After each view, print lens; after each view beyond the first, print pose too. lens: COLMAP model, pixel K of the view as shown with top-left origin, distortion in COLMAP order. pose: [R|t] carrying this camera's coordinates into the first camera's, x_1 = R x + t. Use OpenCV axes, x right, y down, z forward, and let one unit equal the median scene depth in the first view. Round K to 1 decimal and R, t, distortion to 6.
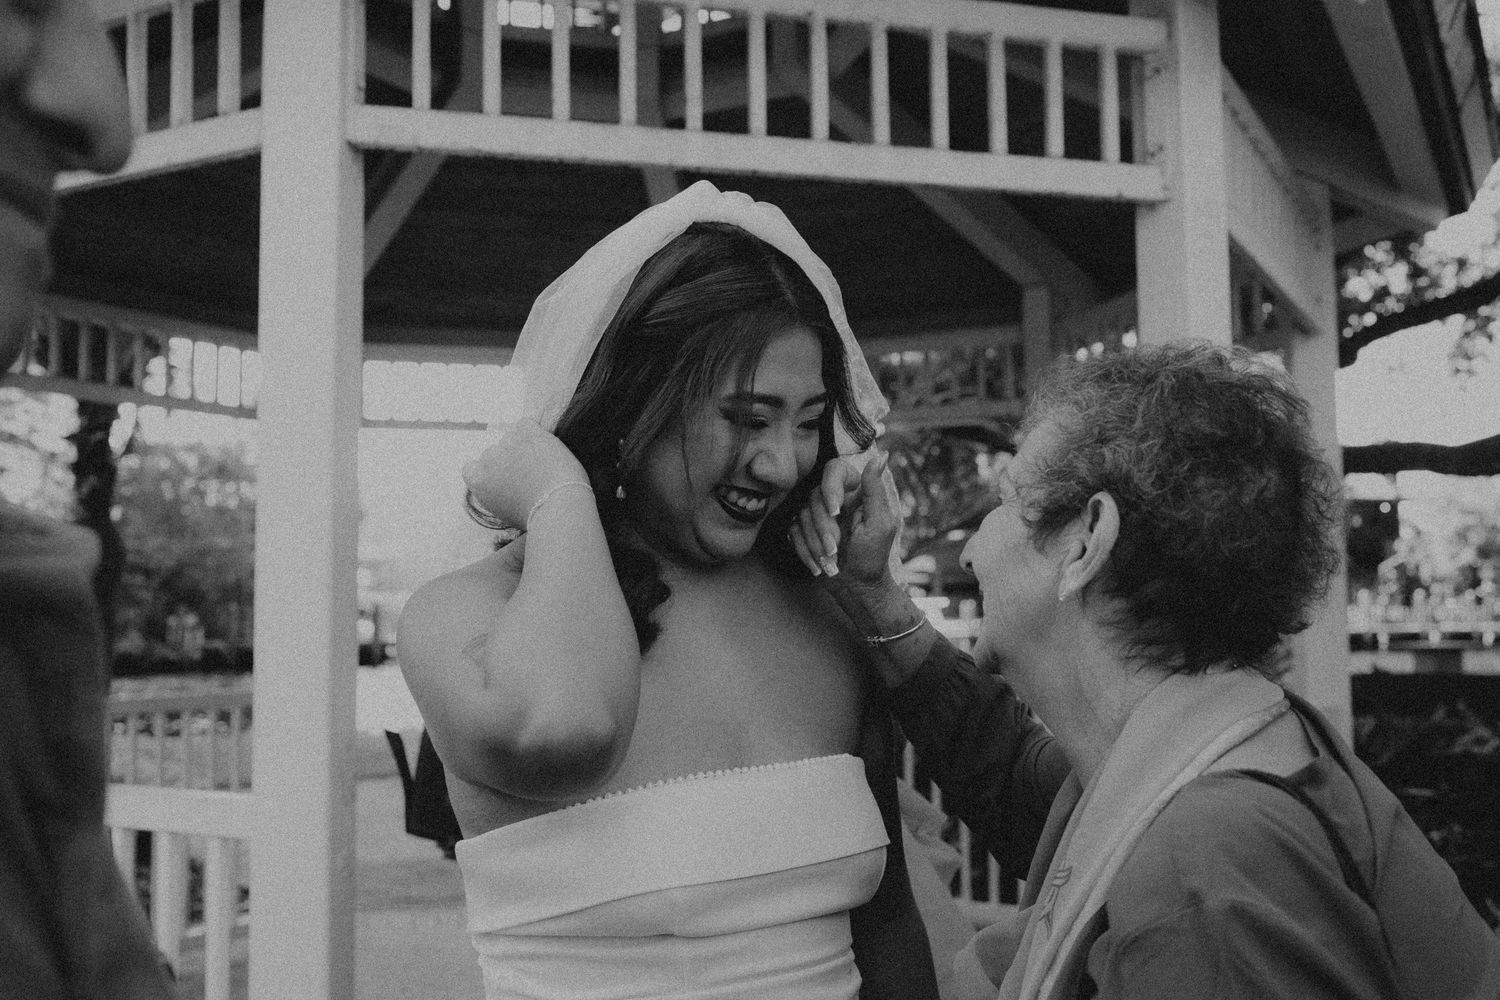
lens RADIAL K [[1463.8, 0, 750.0], [0, 1463.8, 500.0], [0, 0, 1]] dist [0.001779, 0.025693]
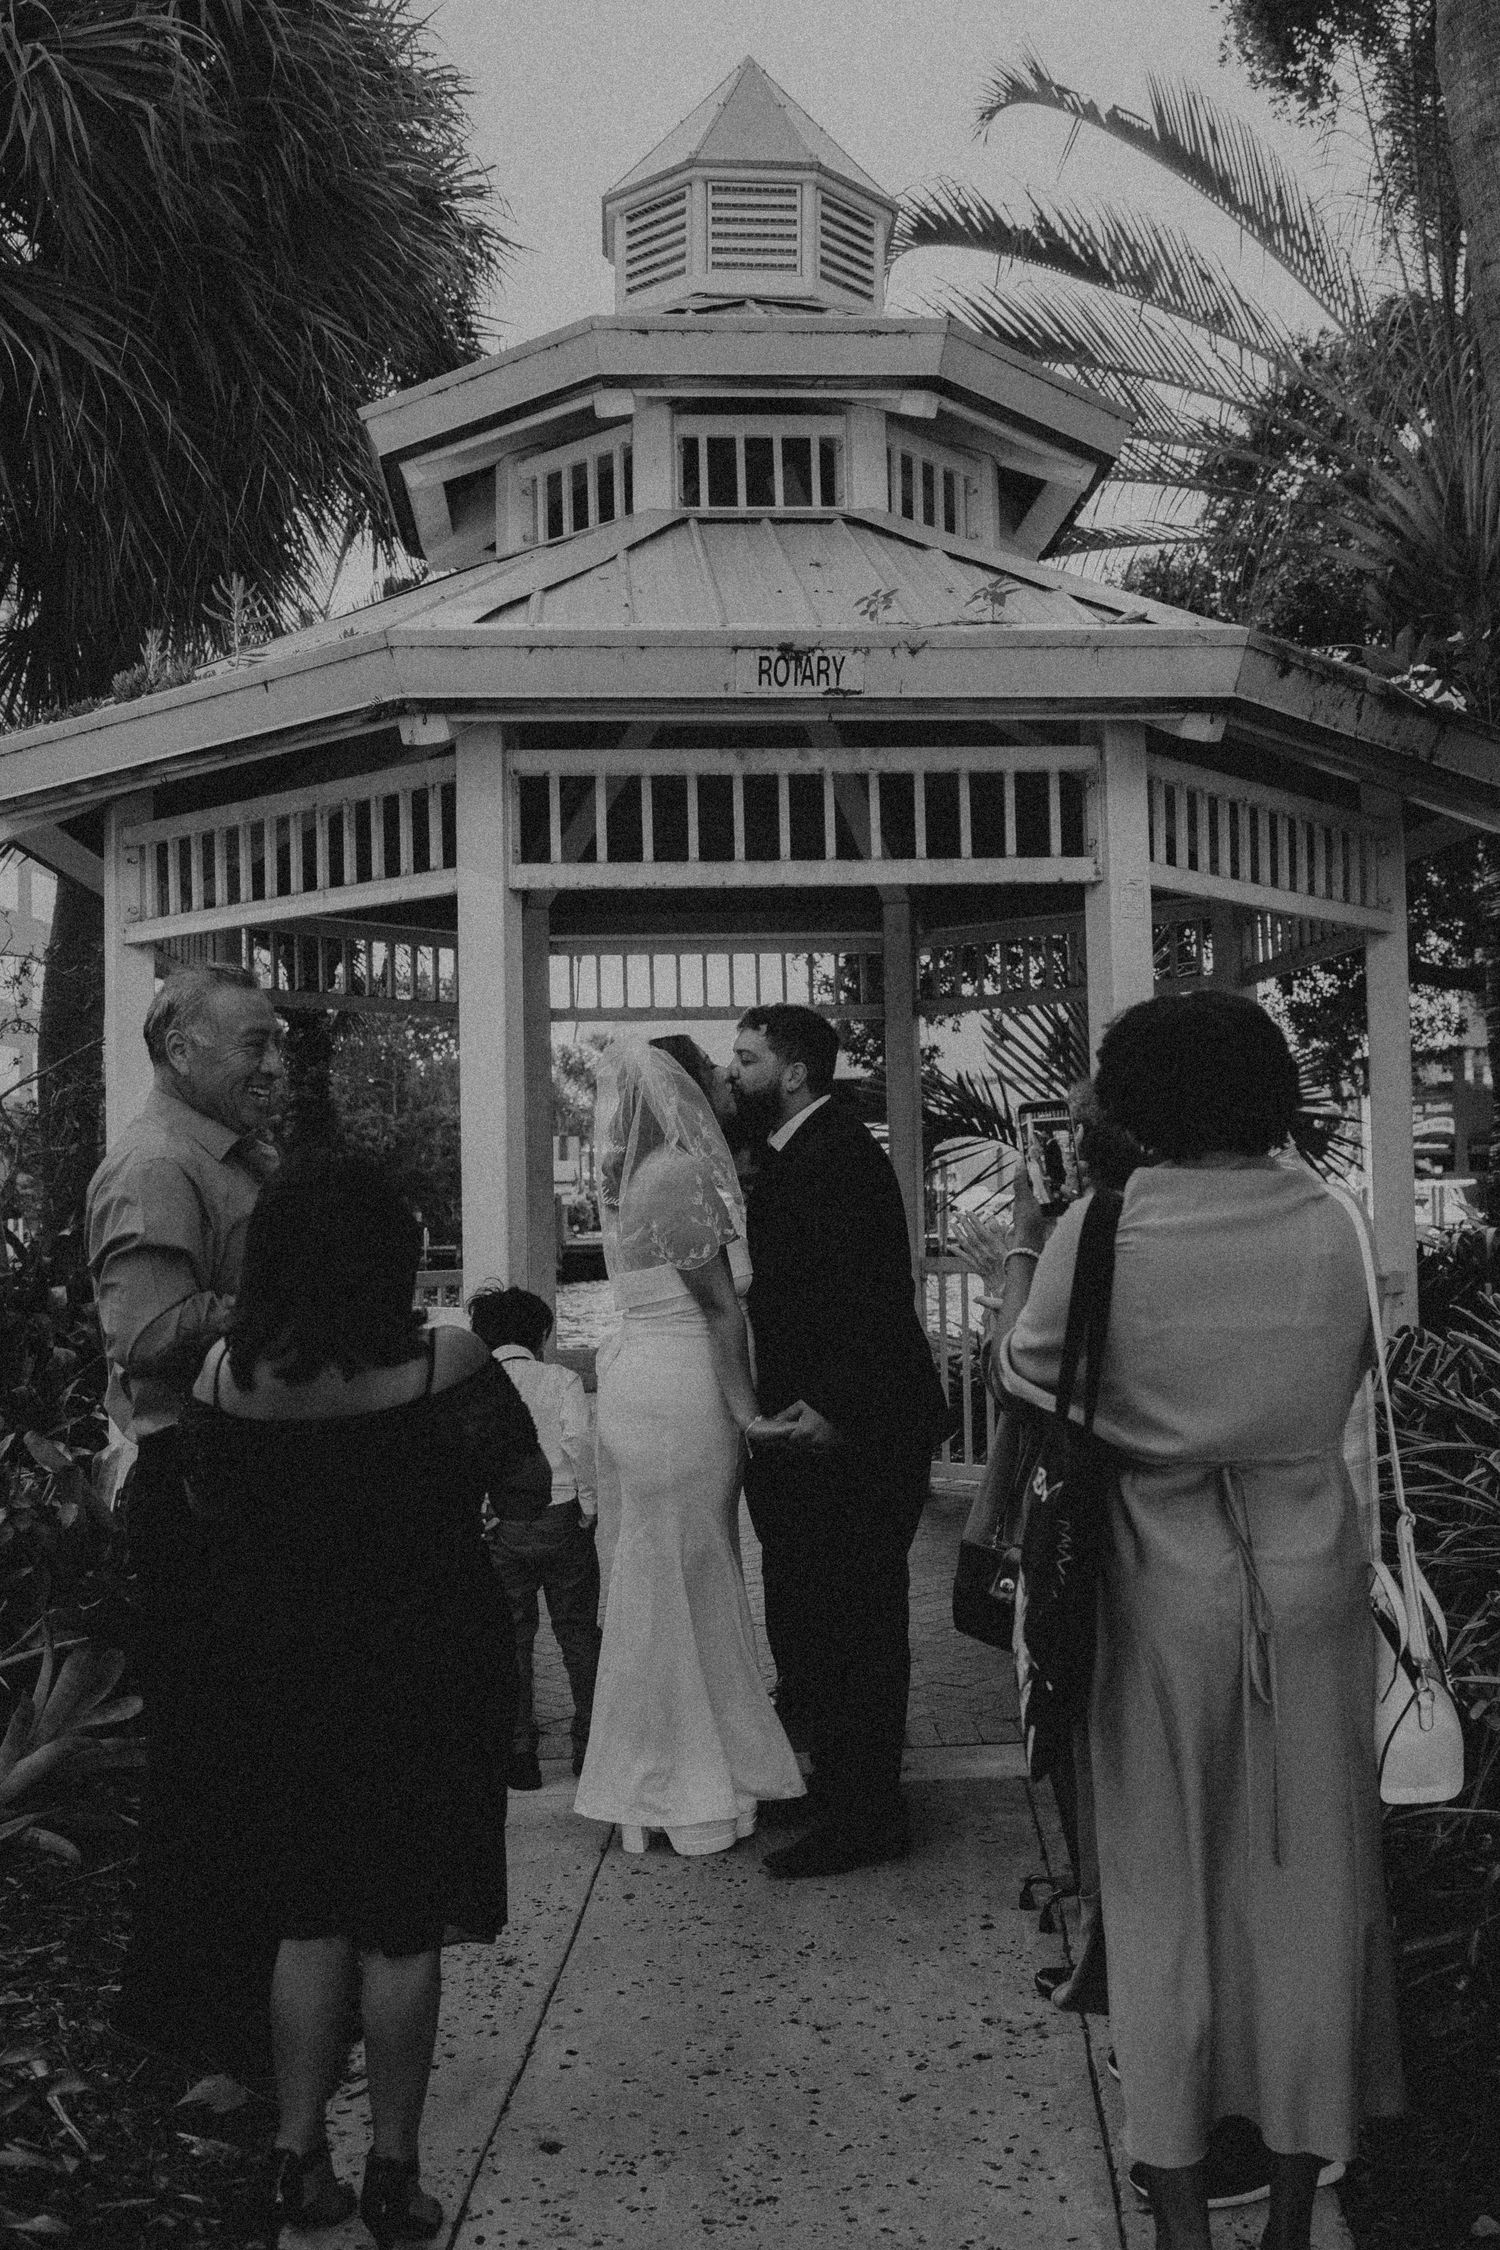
lens RADIAL K [[2152.1, 0, 750.0], [0, 2152.1, 1125.0], [0, 0, 1]] dist [0.010140, 0.004504]
pose [[0.978107, -0.019778, -0.207161, 0.372712], [0.027998, 0.998929, 0.036823, -0.063462], [0.206211, -0.041817, 0.977614, -0.999545]]
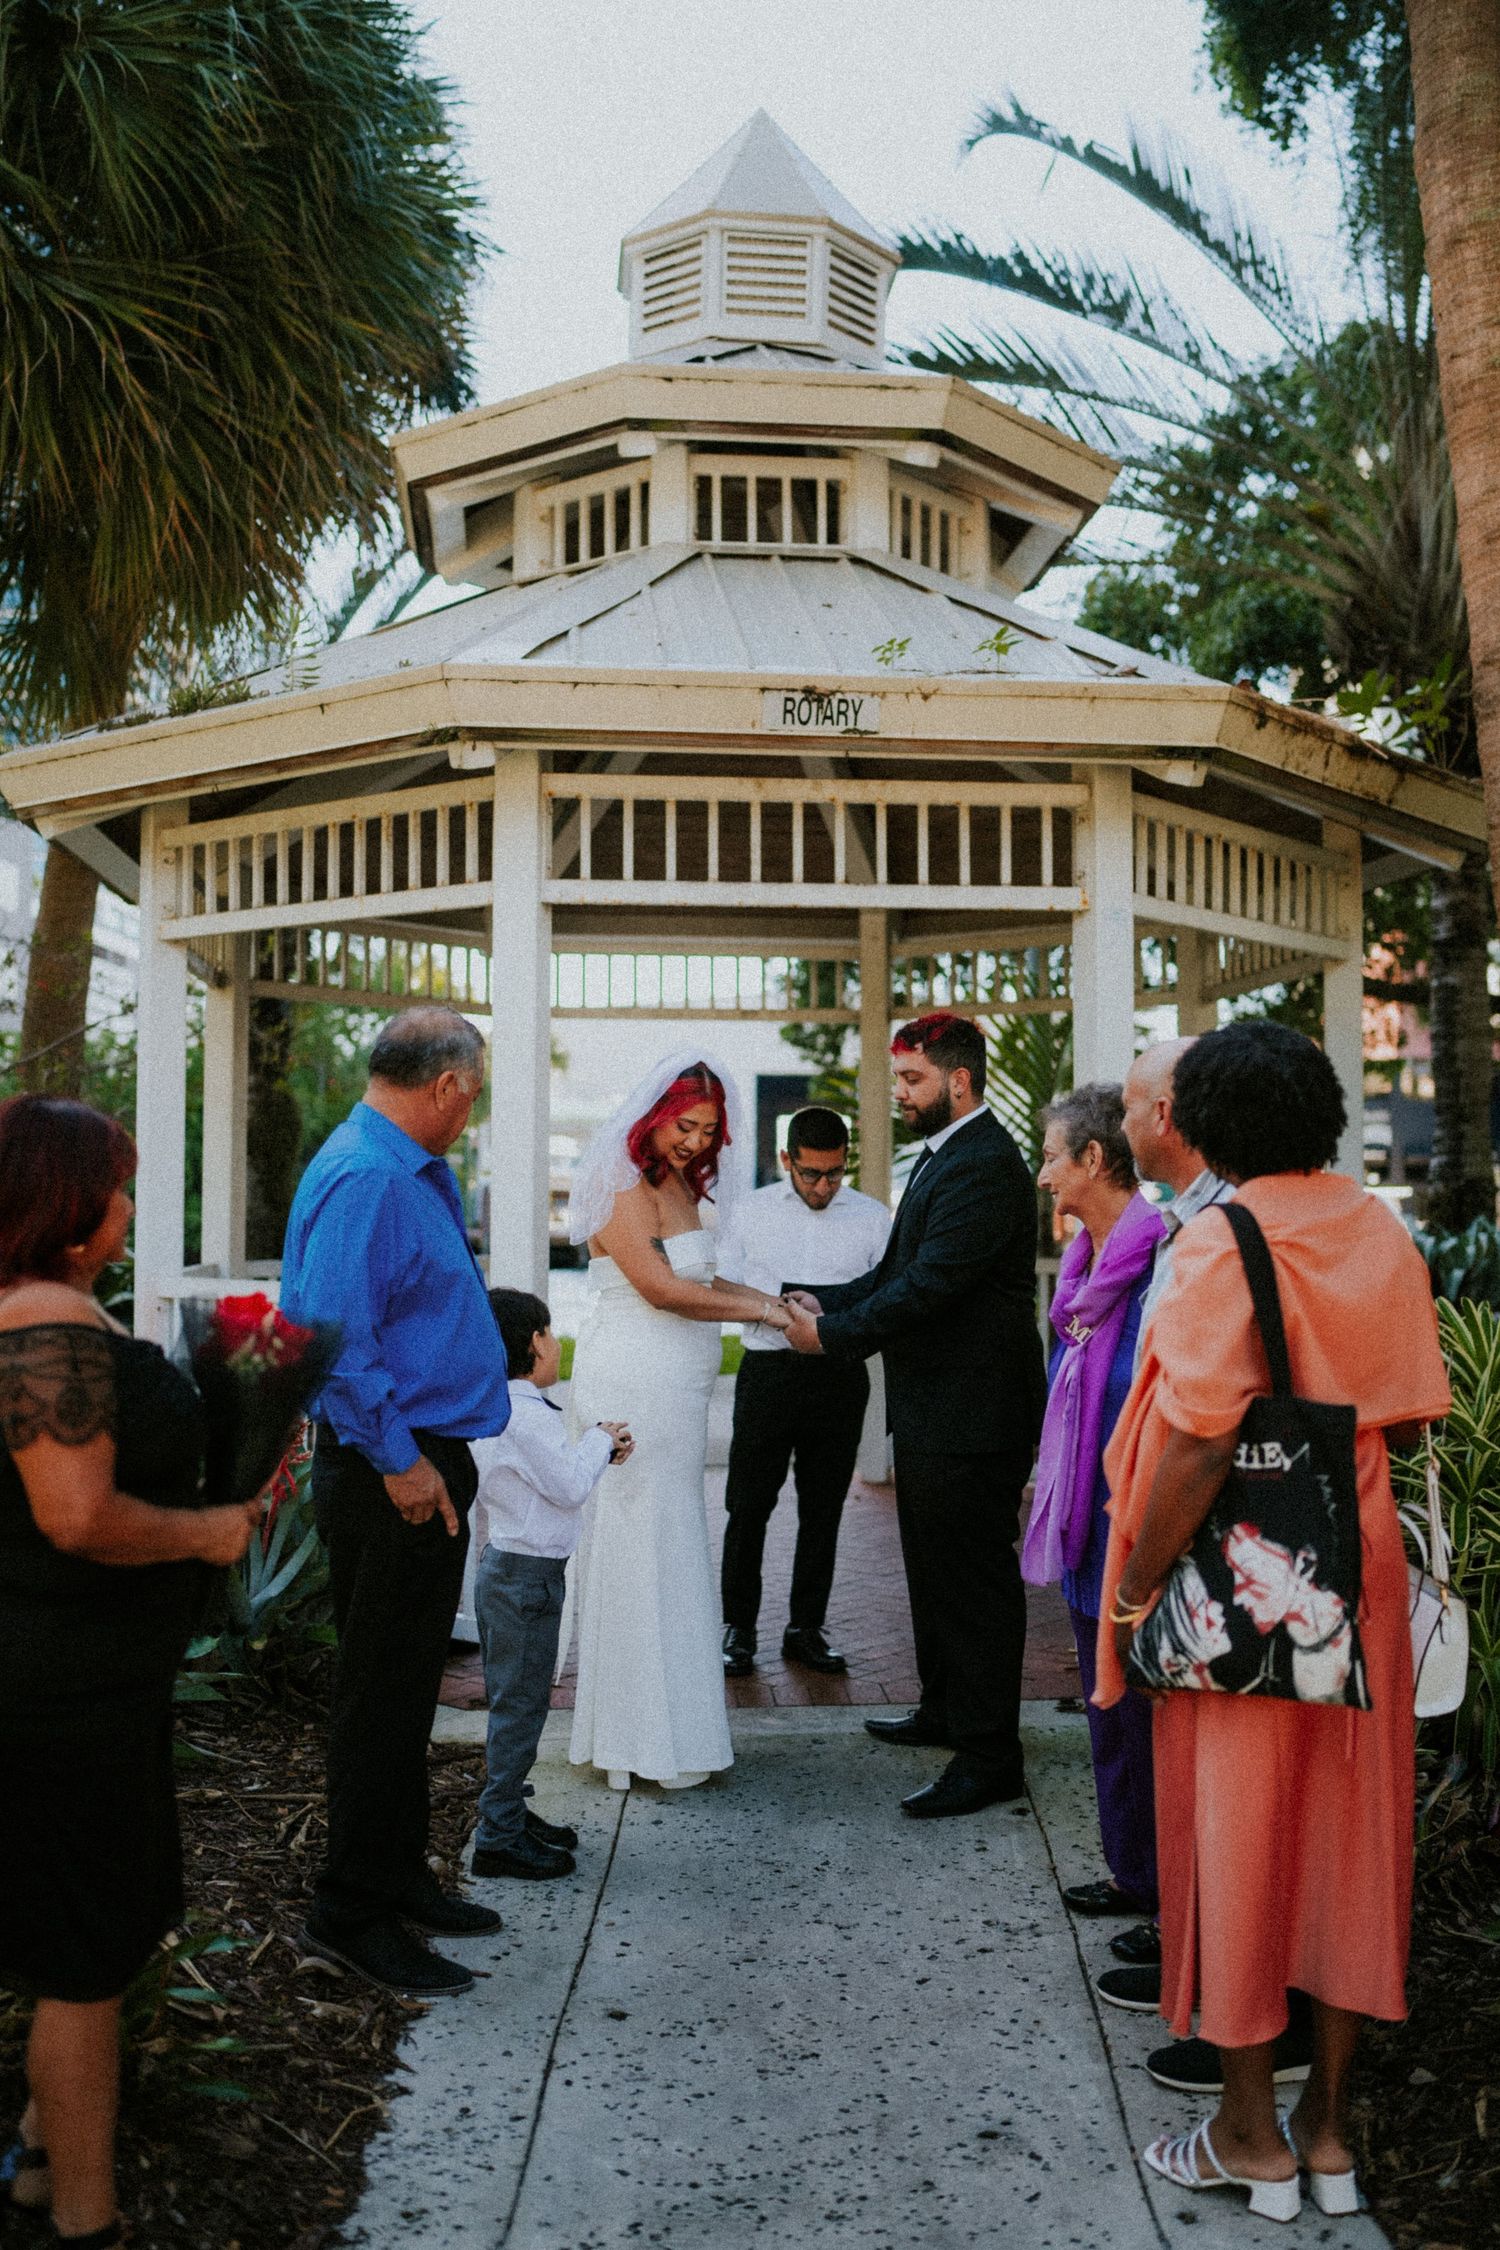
lens RADIAL K [[2195.6, 0, 750.0], [0, 2195.6, 1125.0], [0, 0, 1]] dist [0.001779, 0.025693]
pose [[0.984629, 0.004036, -0.174613, 0.334480], [0.003134, 0.999164, 0.040767, -0.081270], [0.174632, -0.040687, 0.983793, -1.207163]]
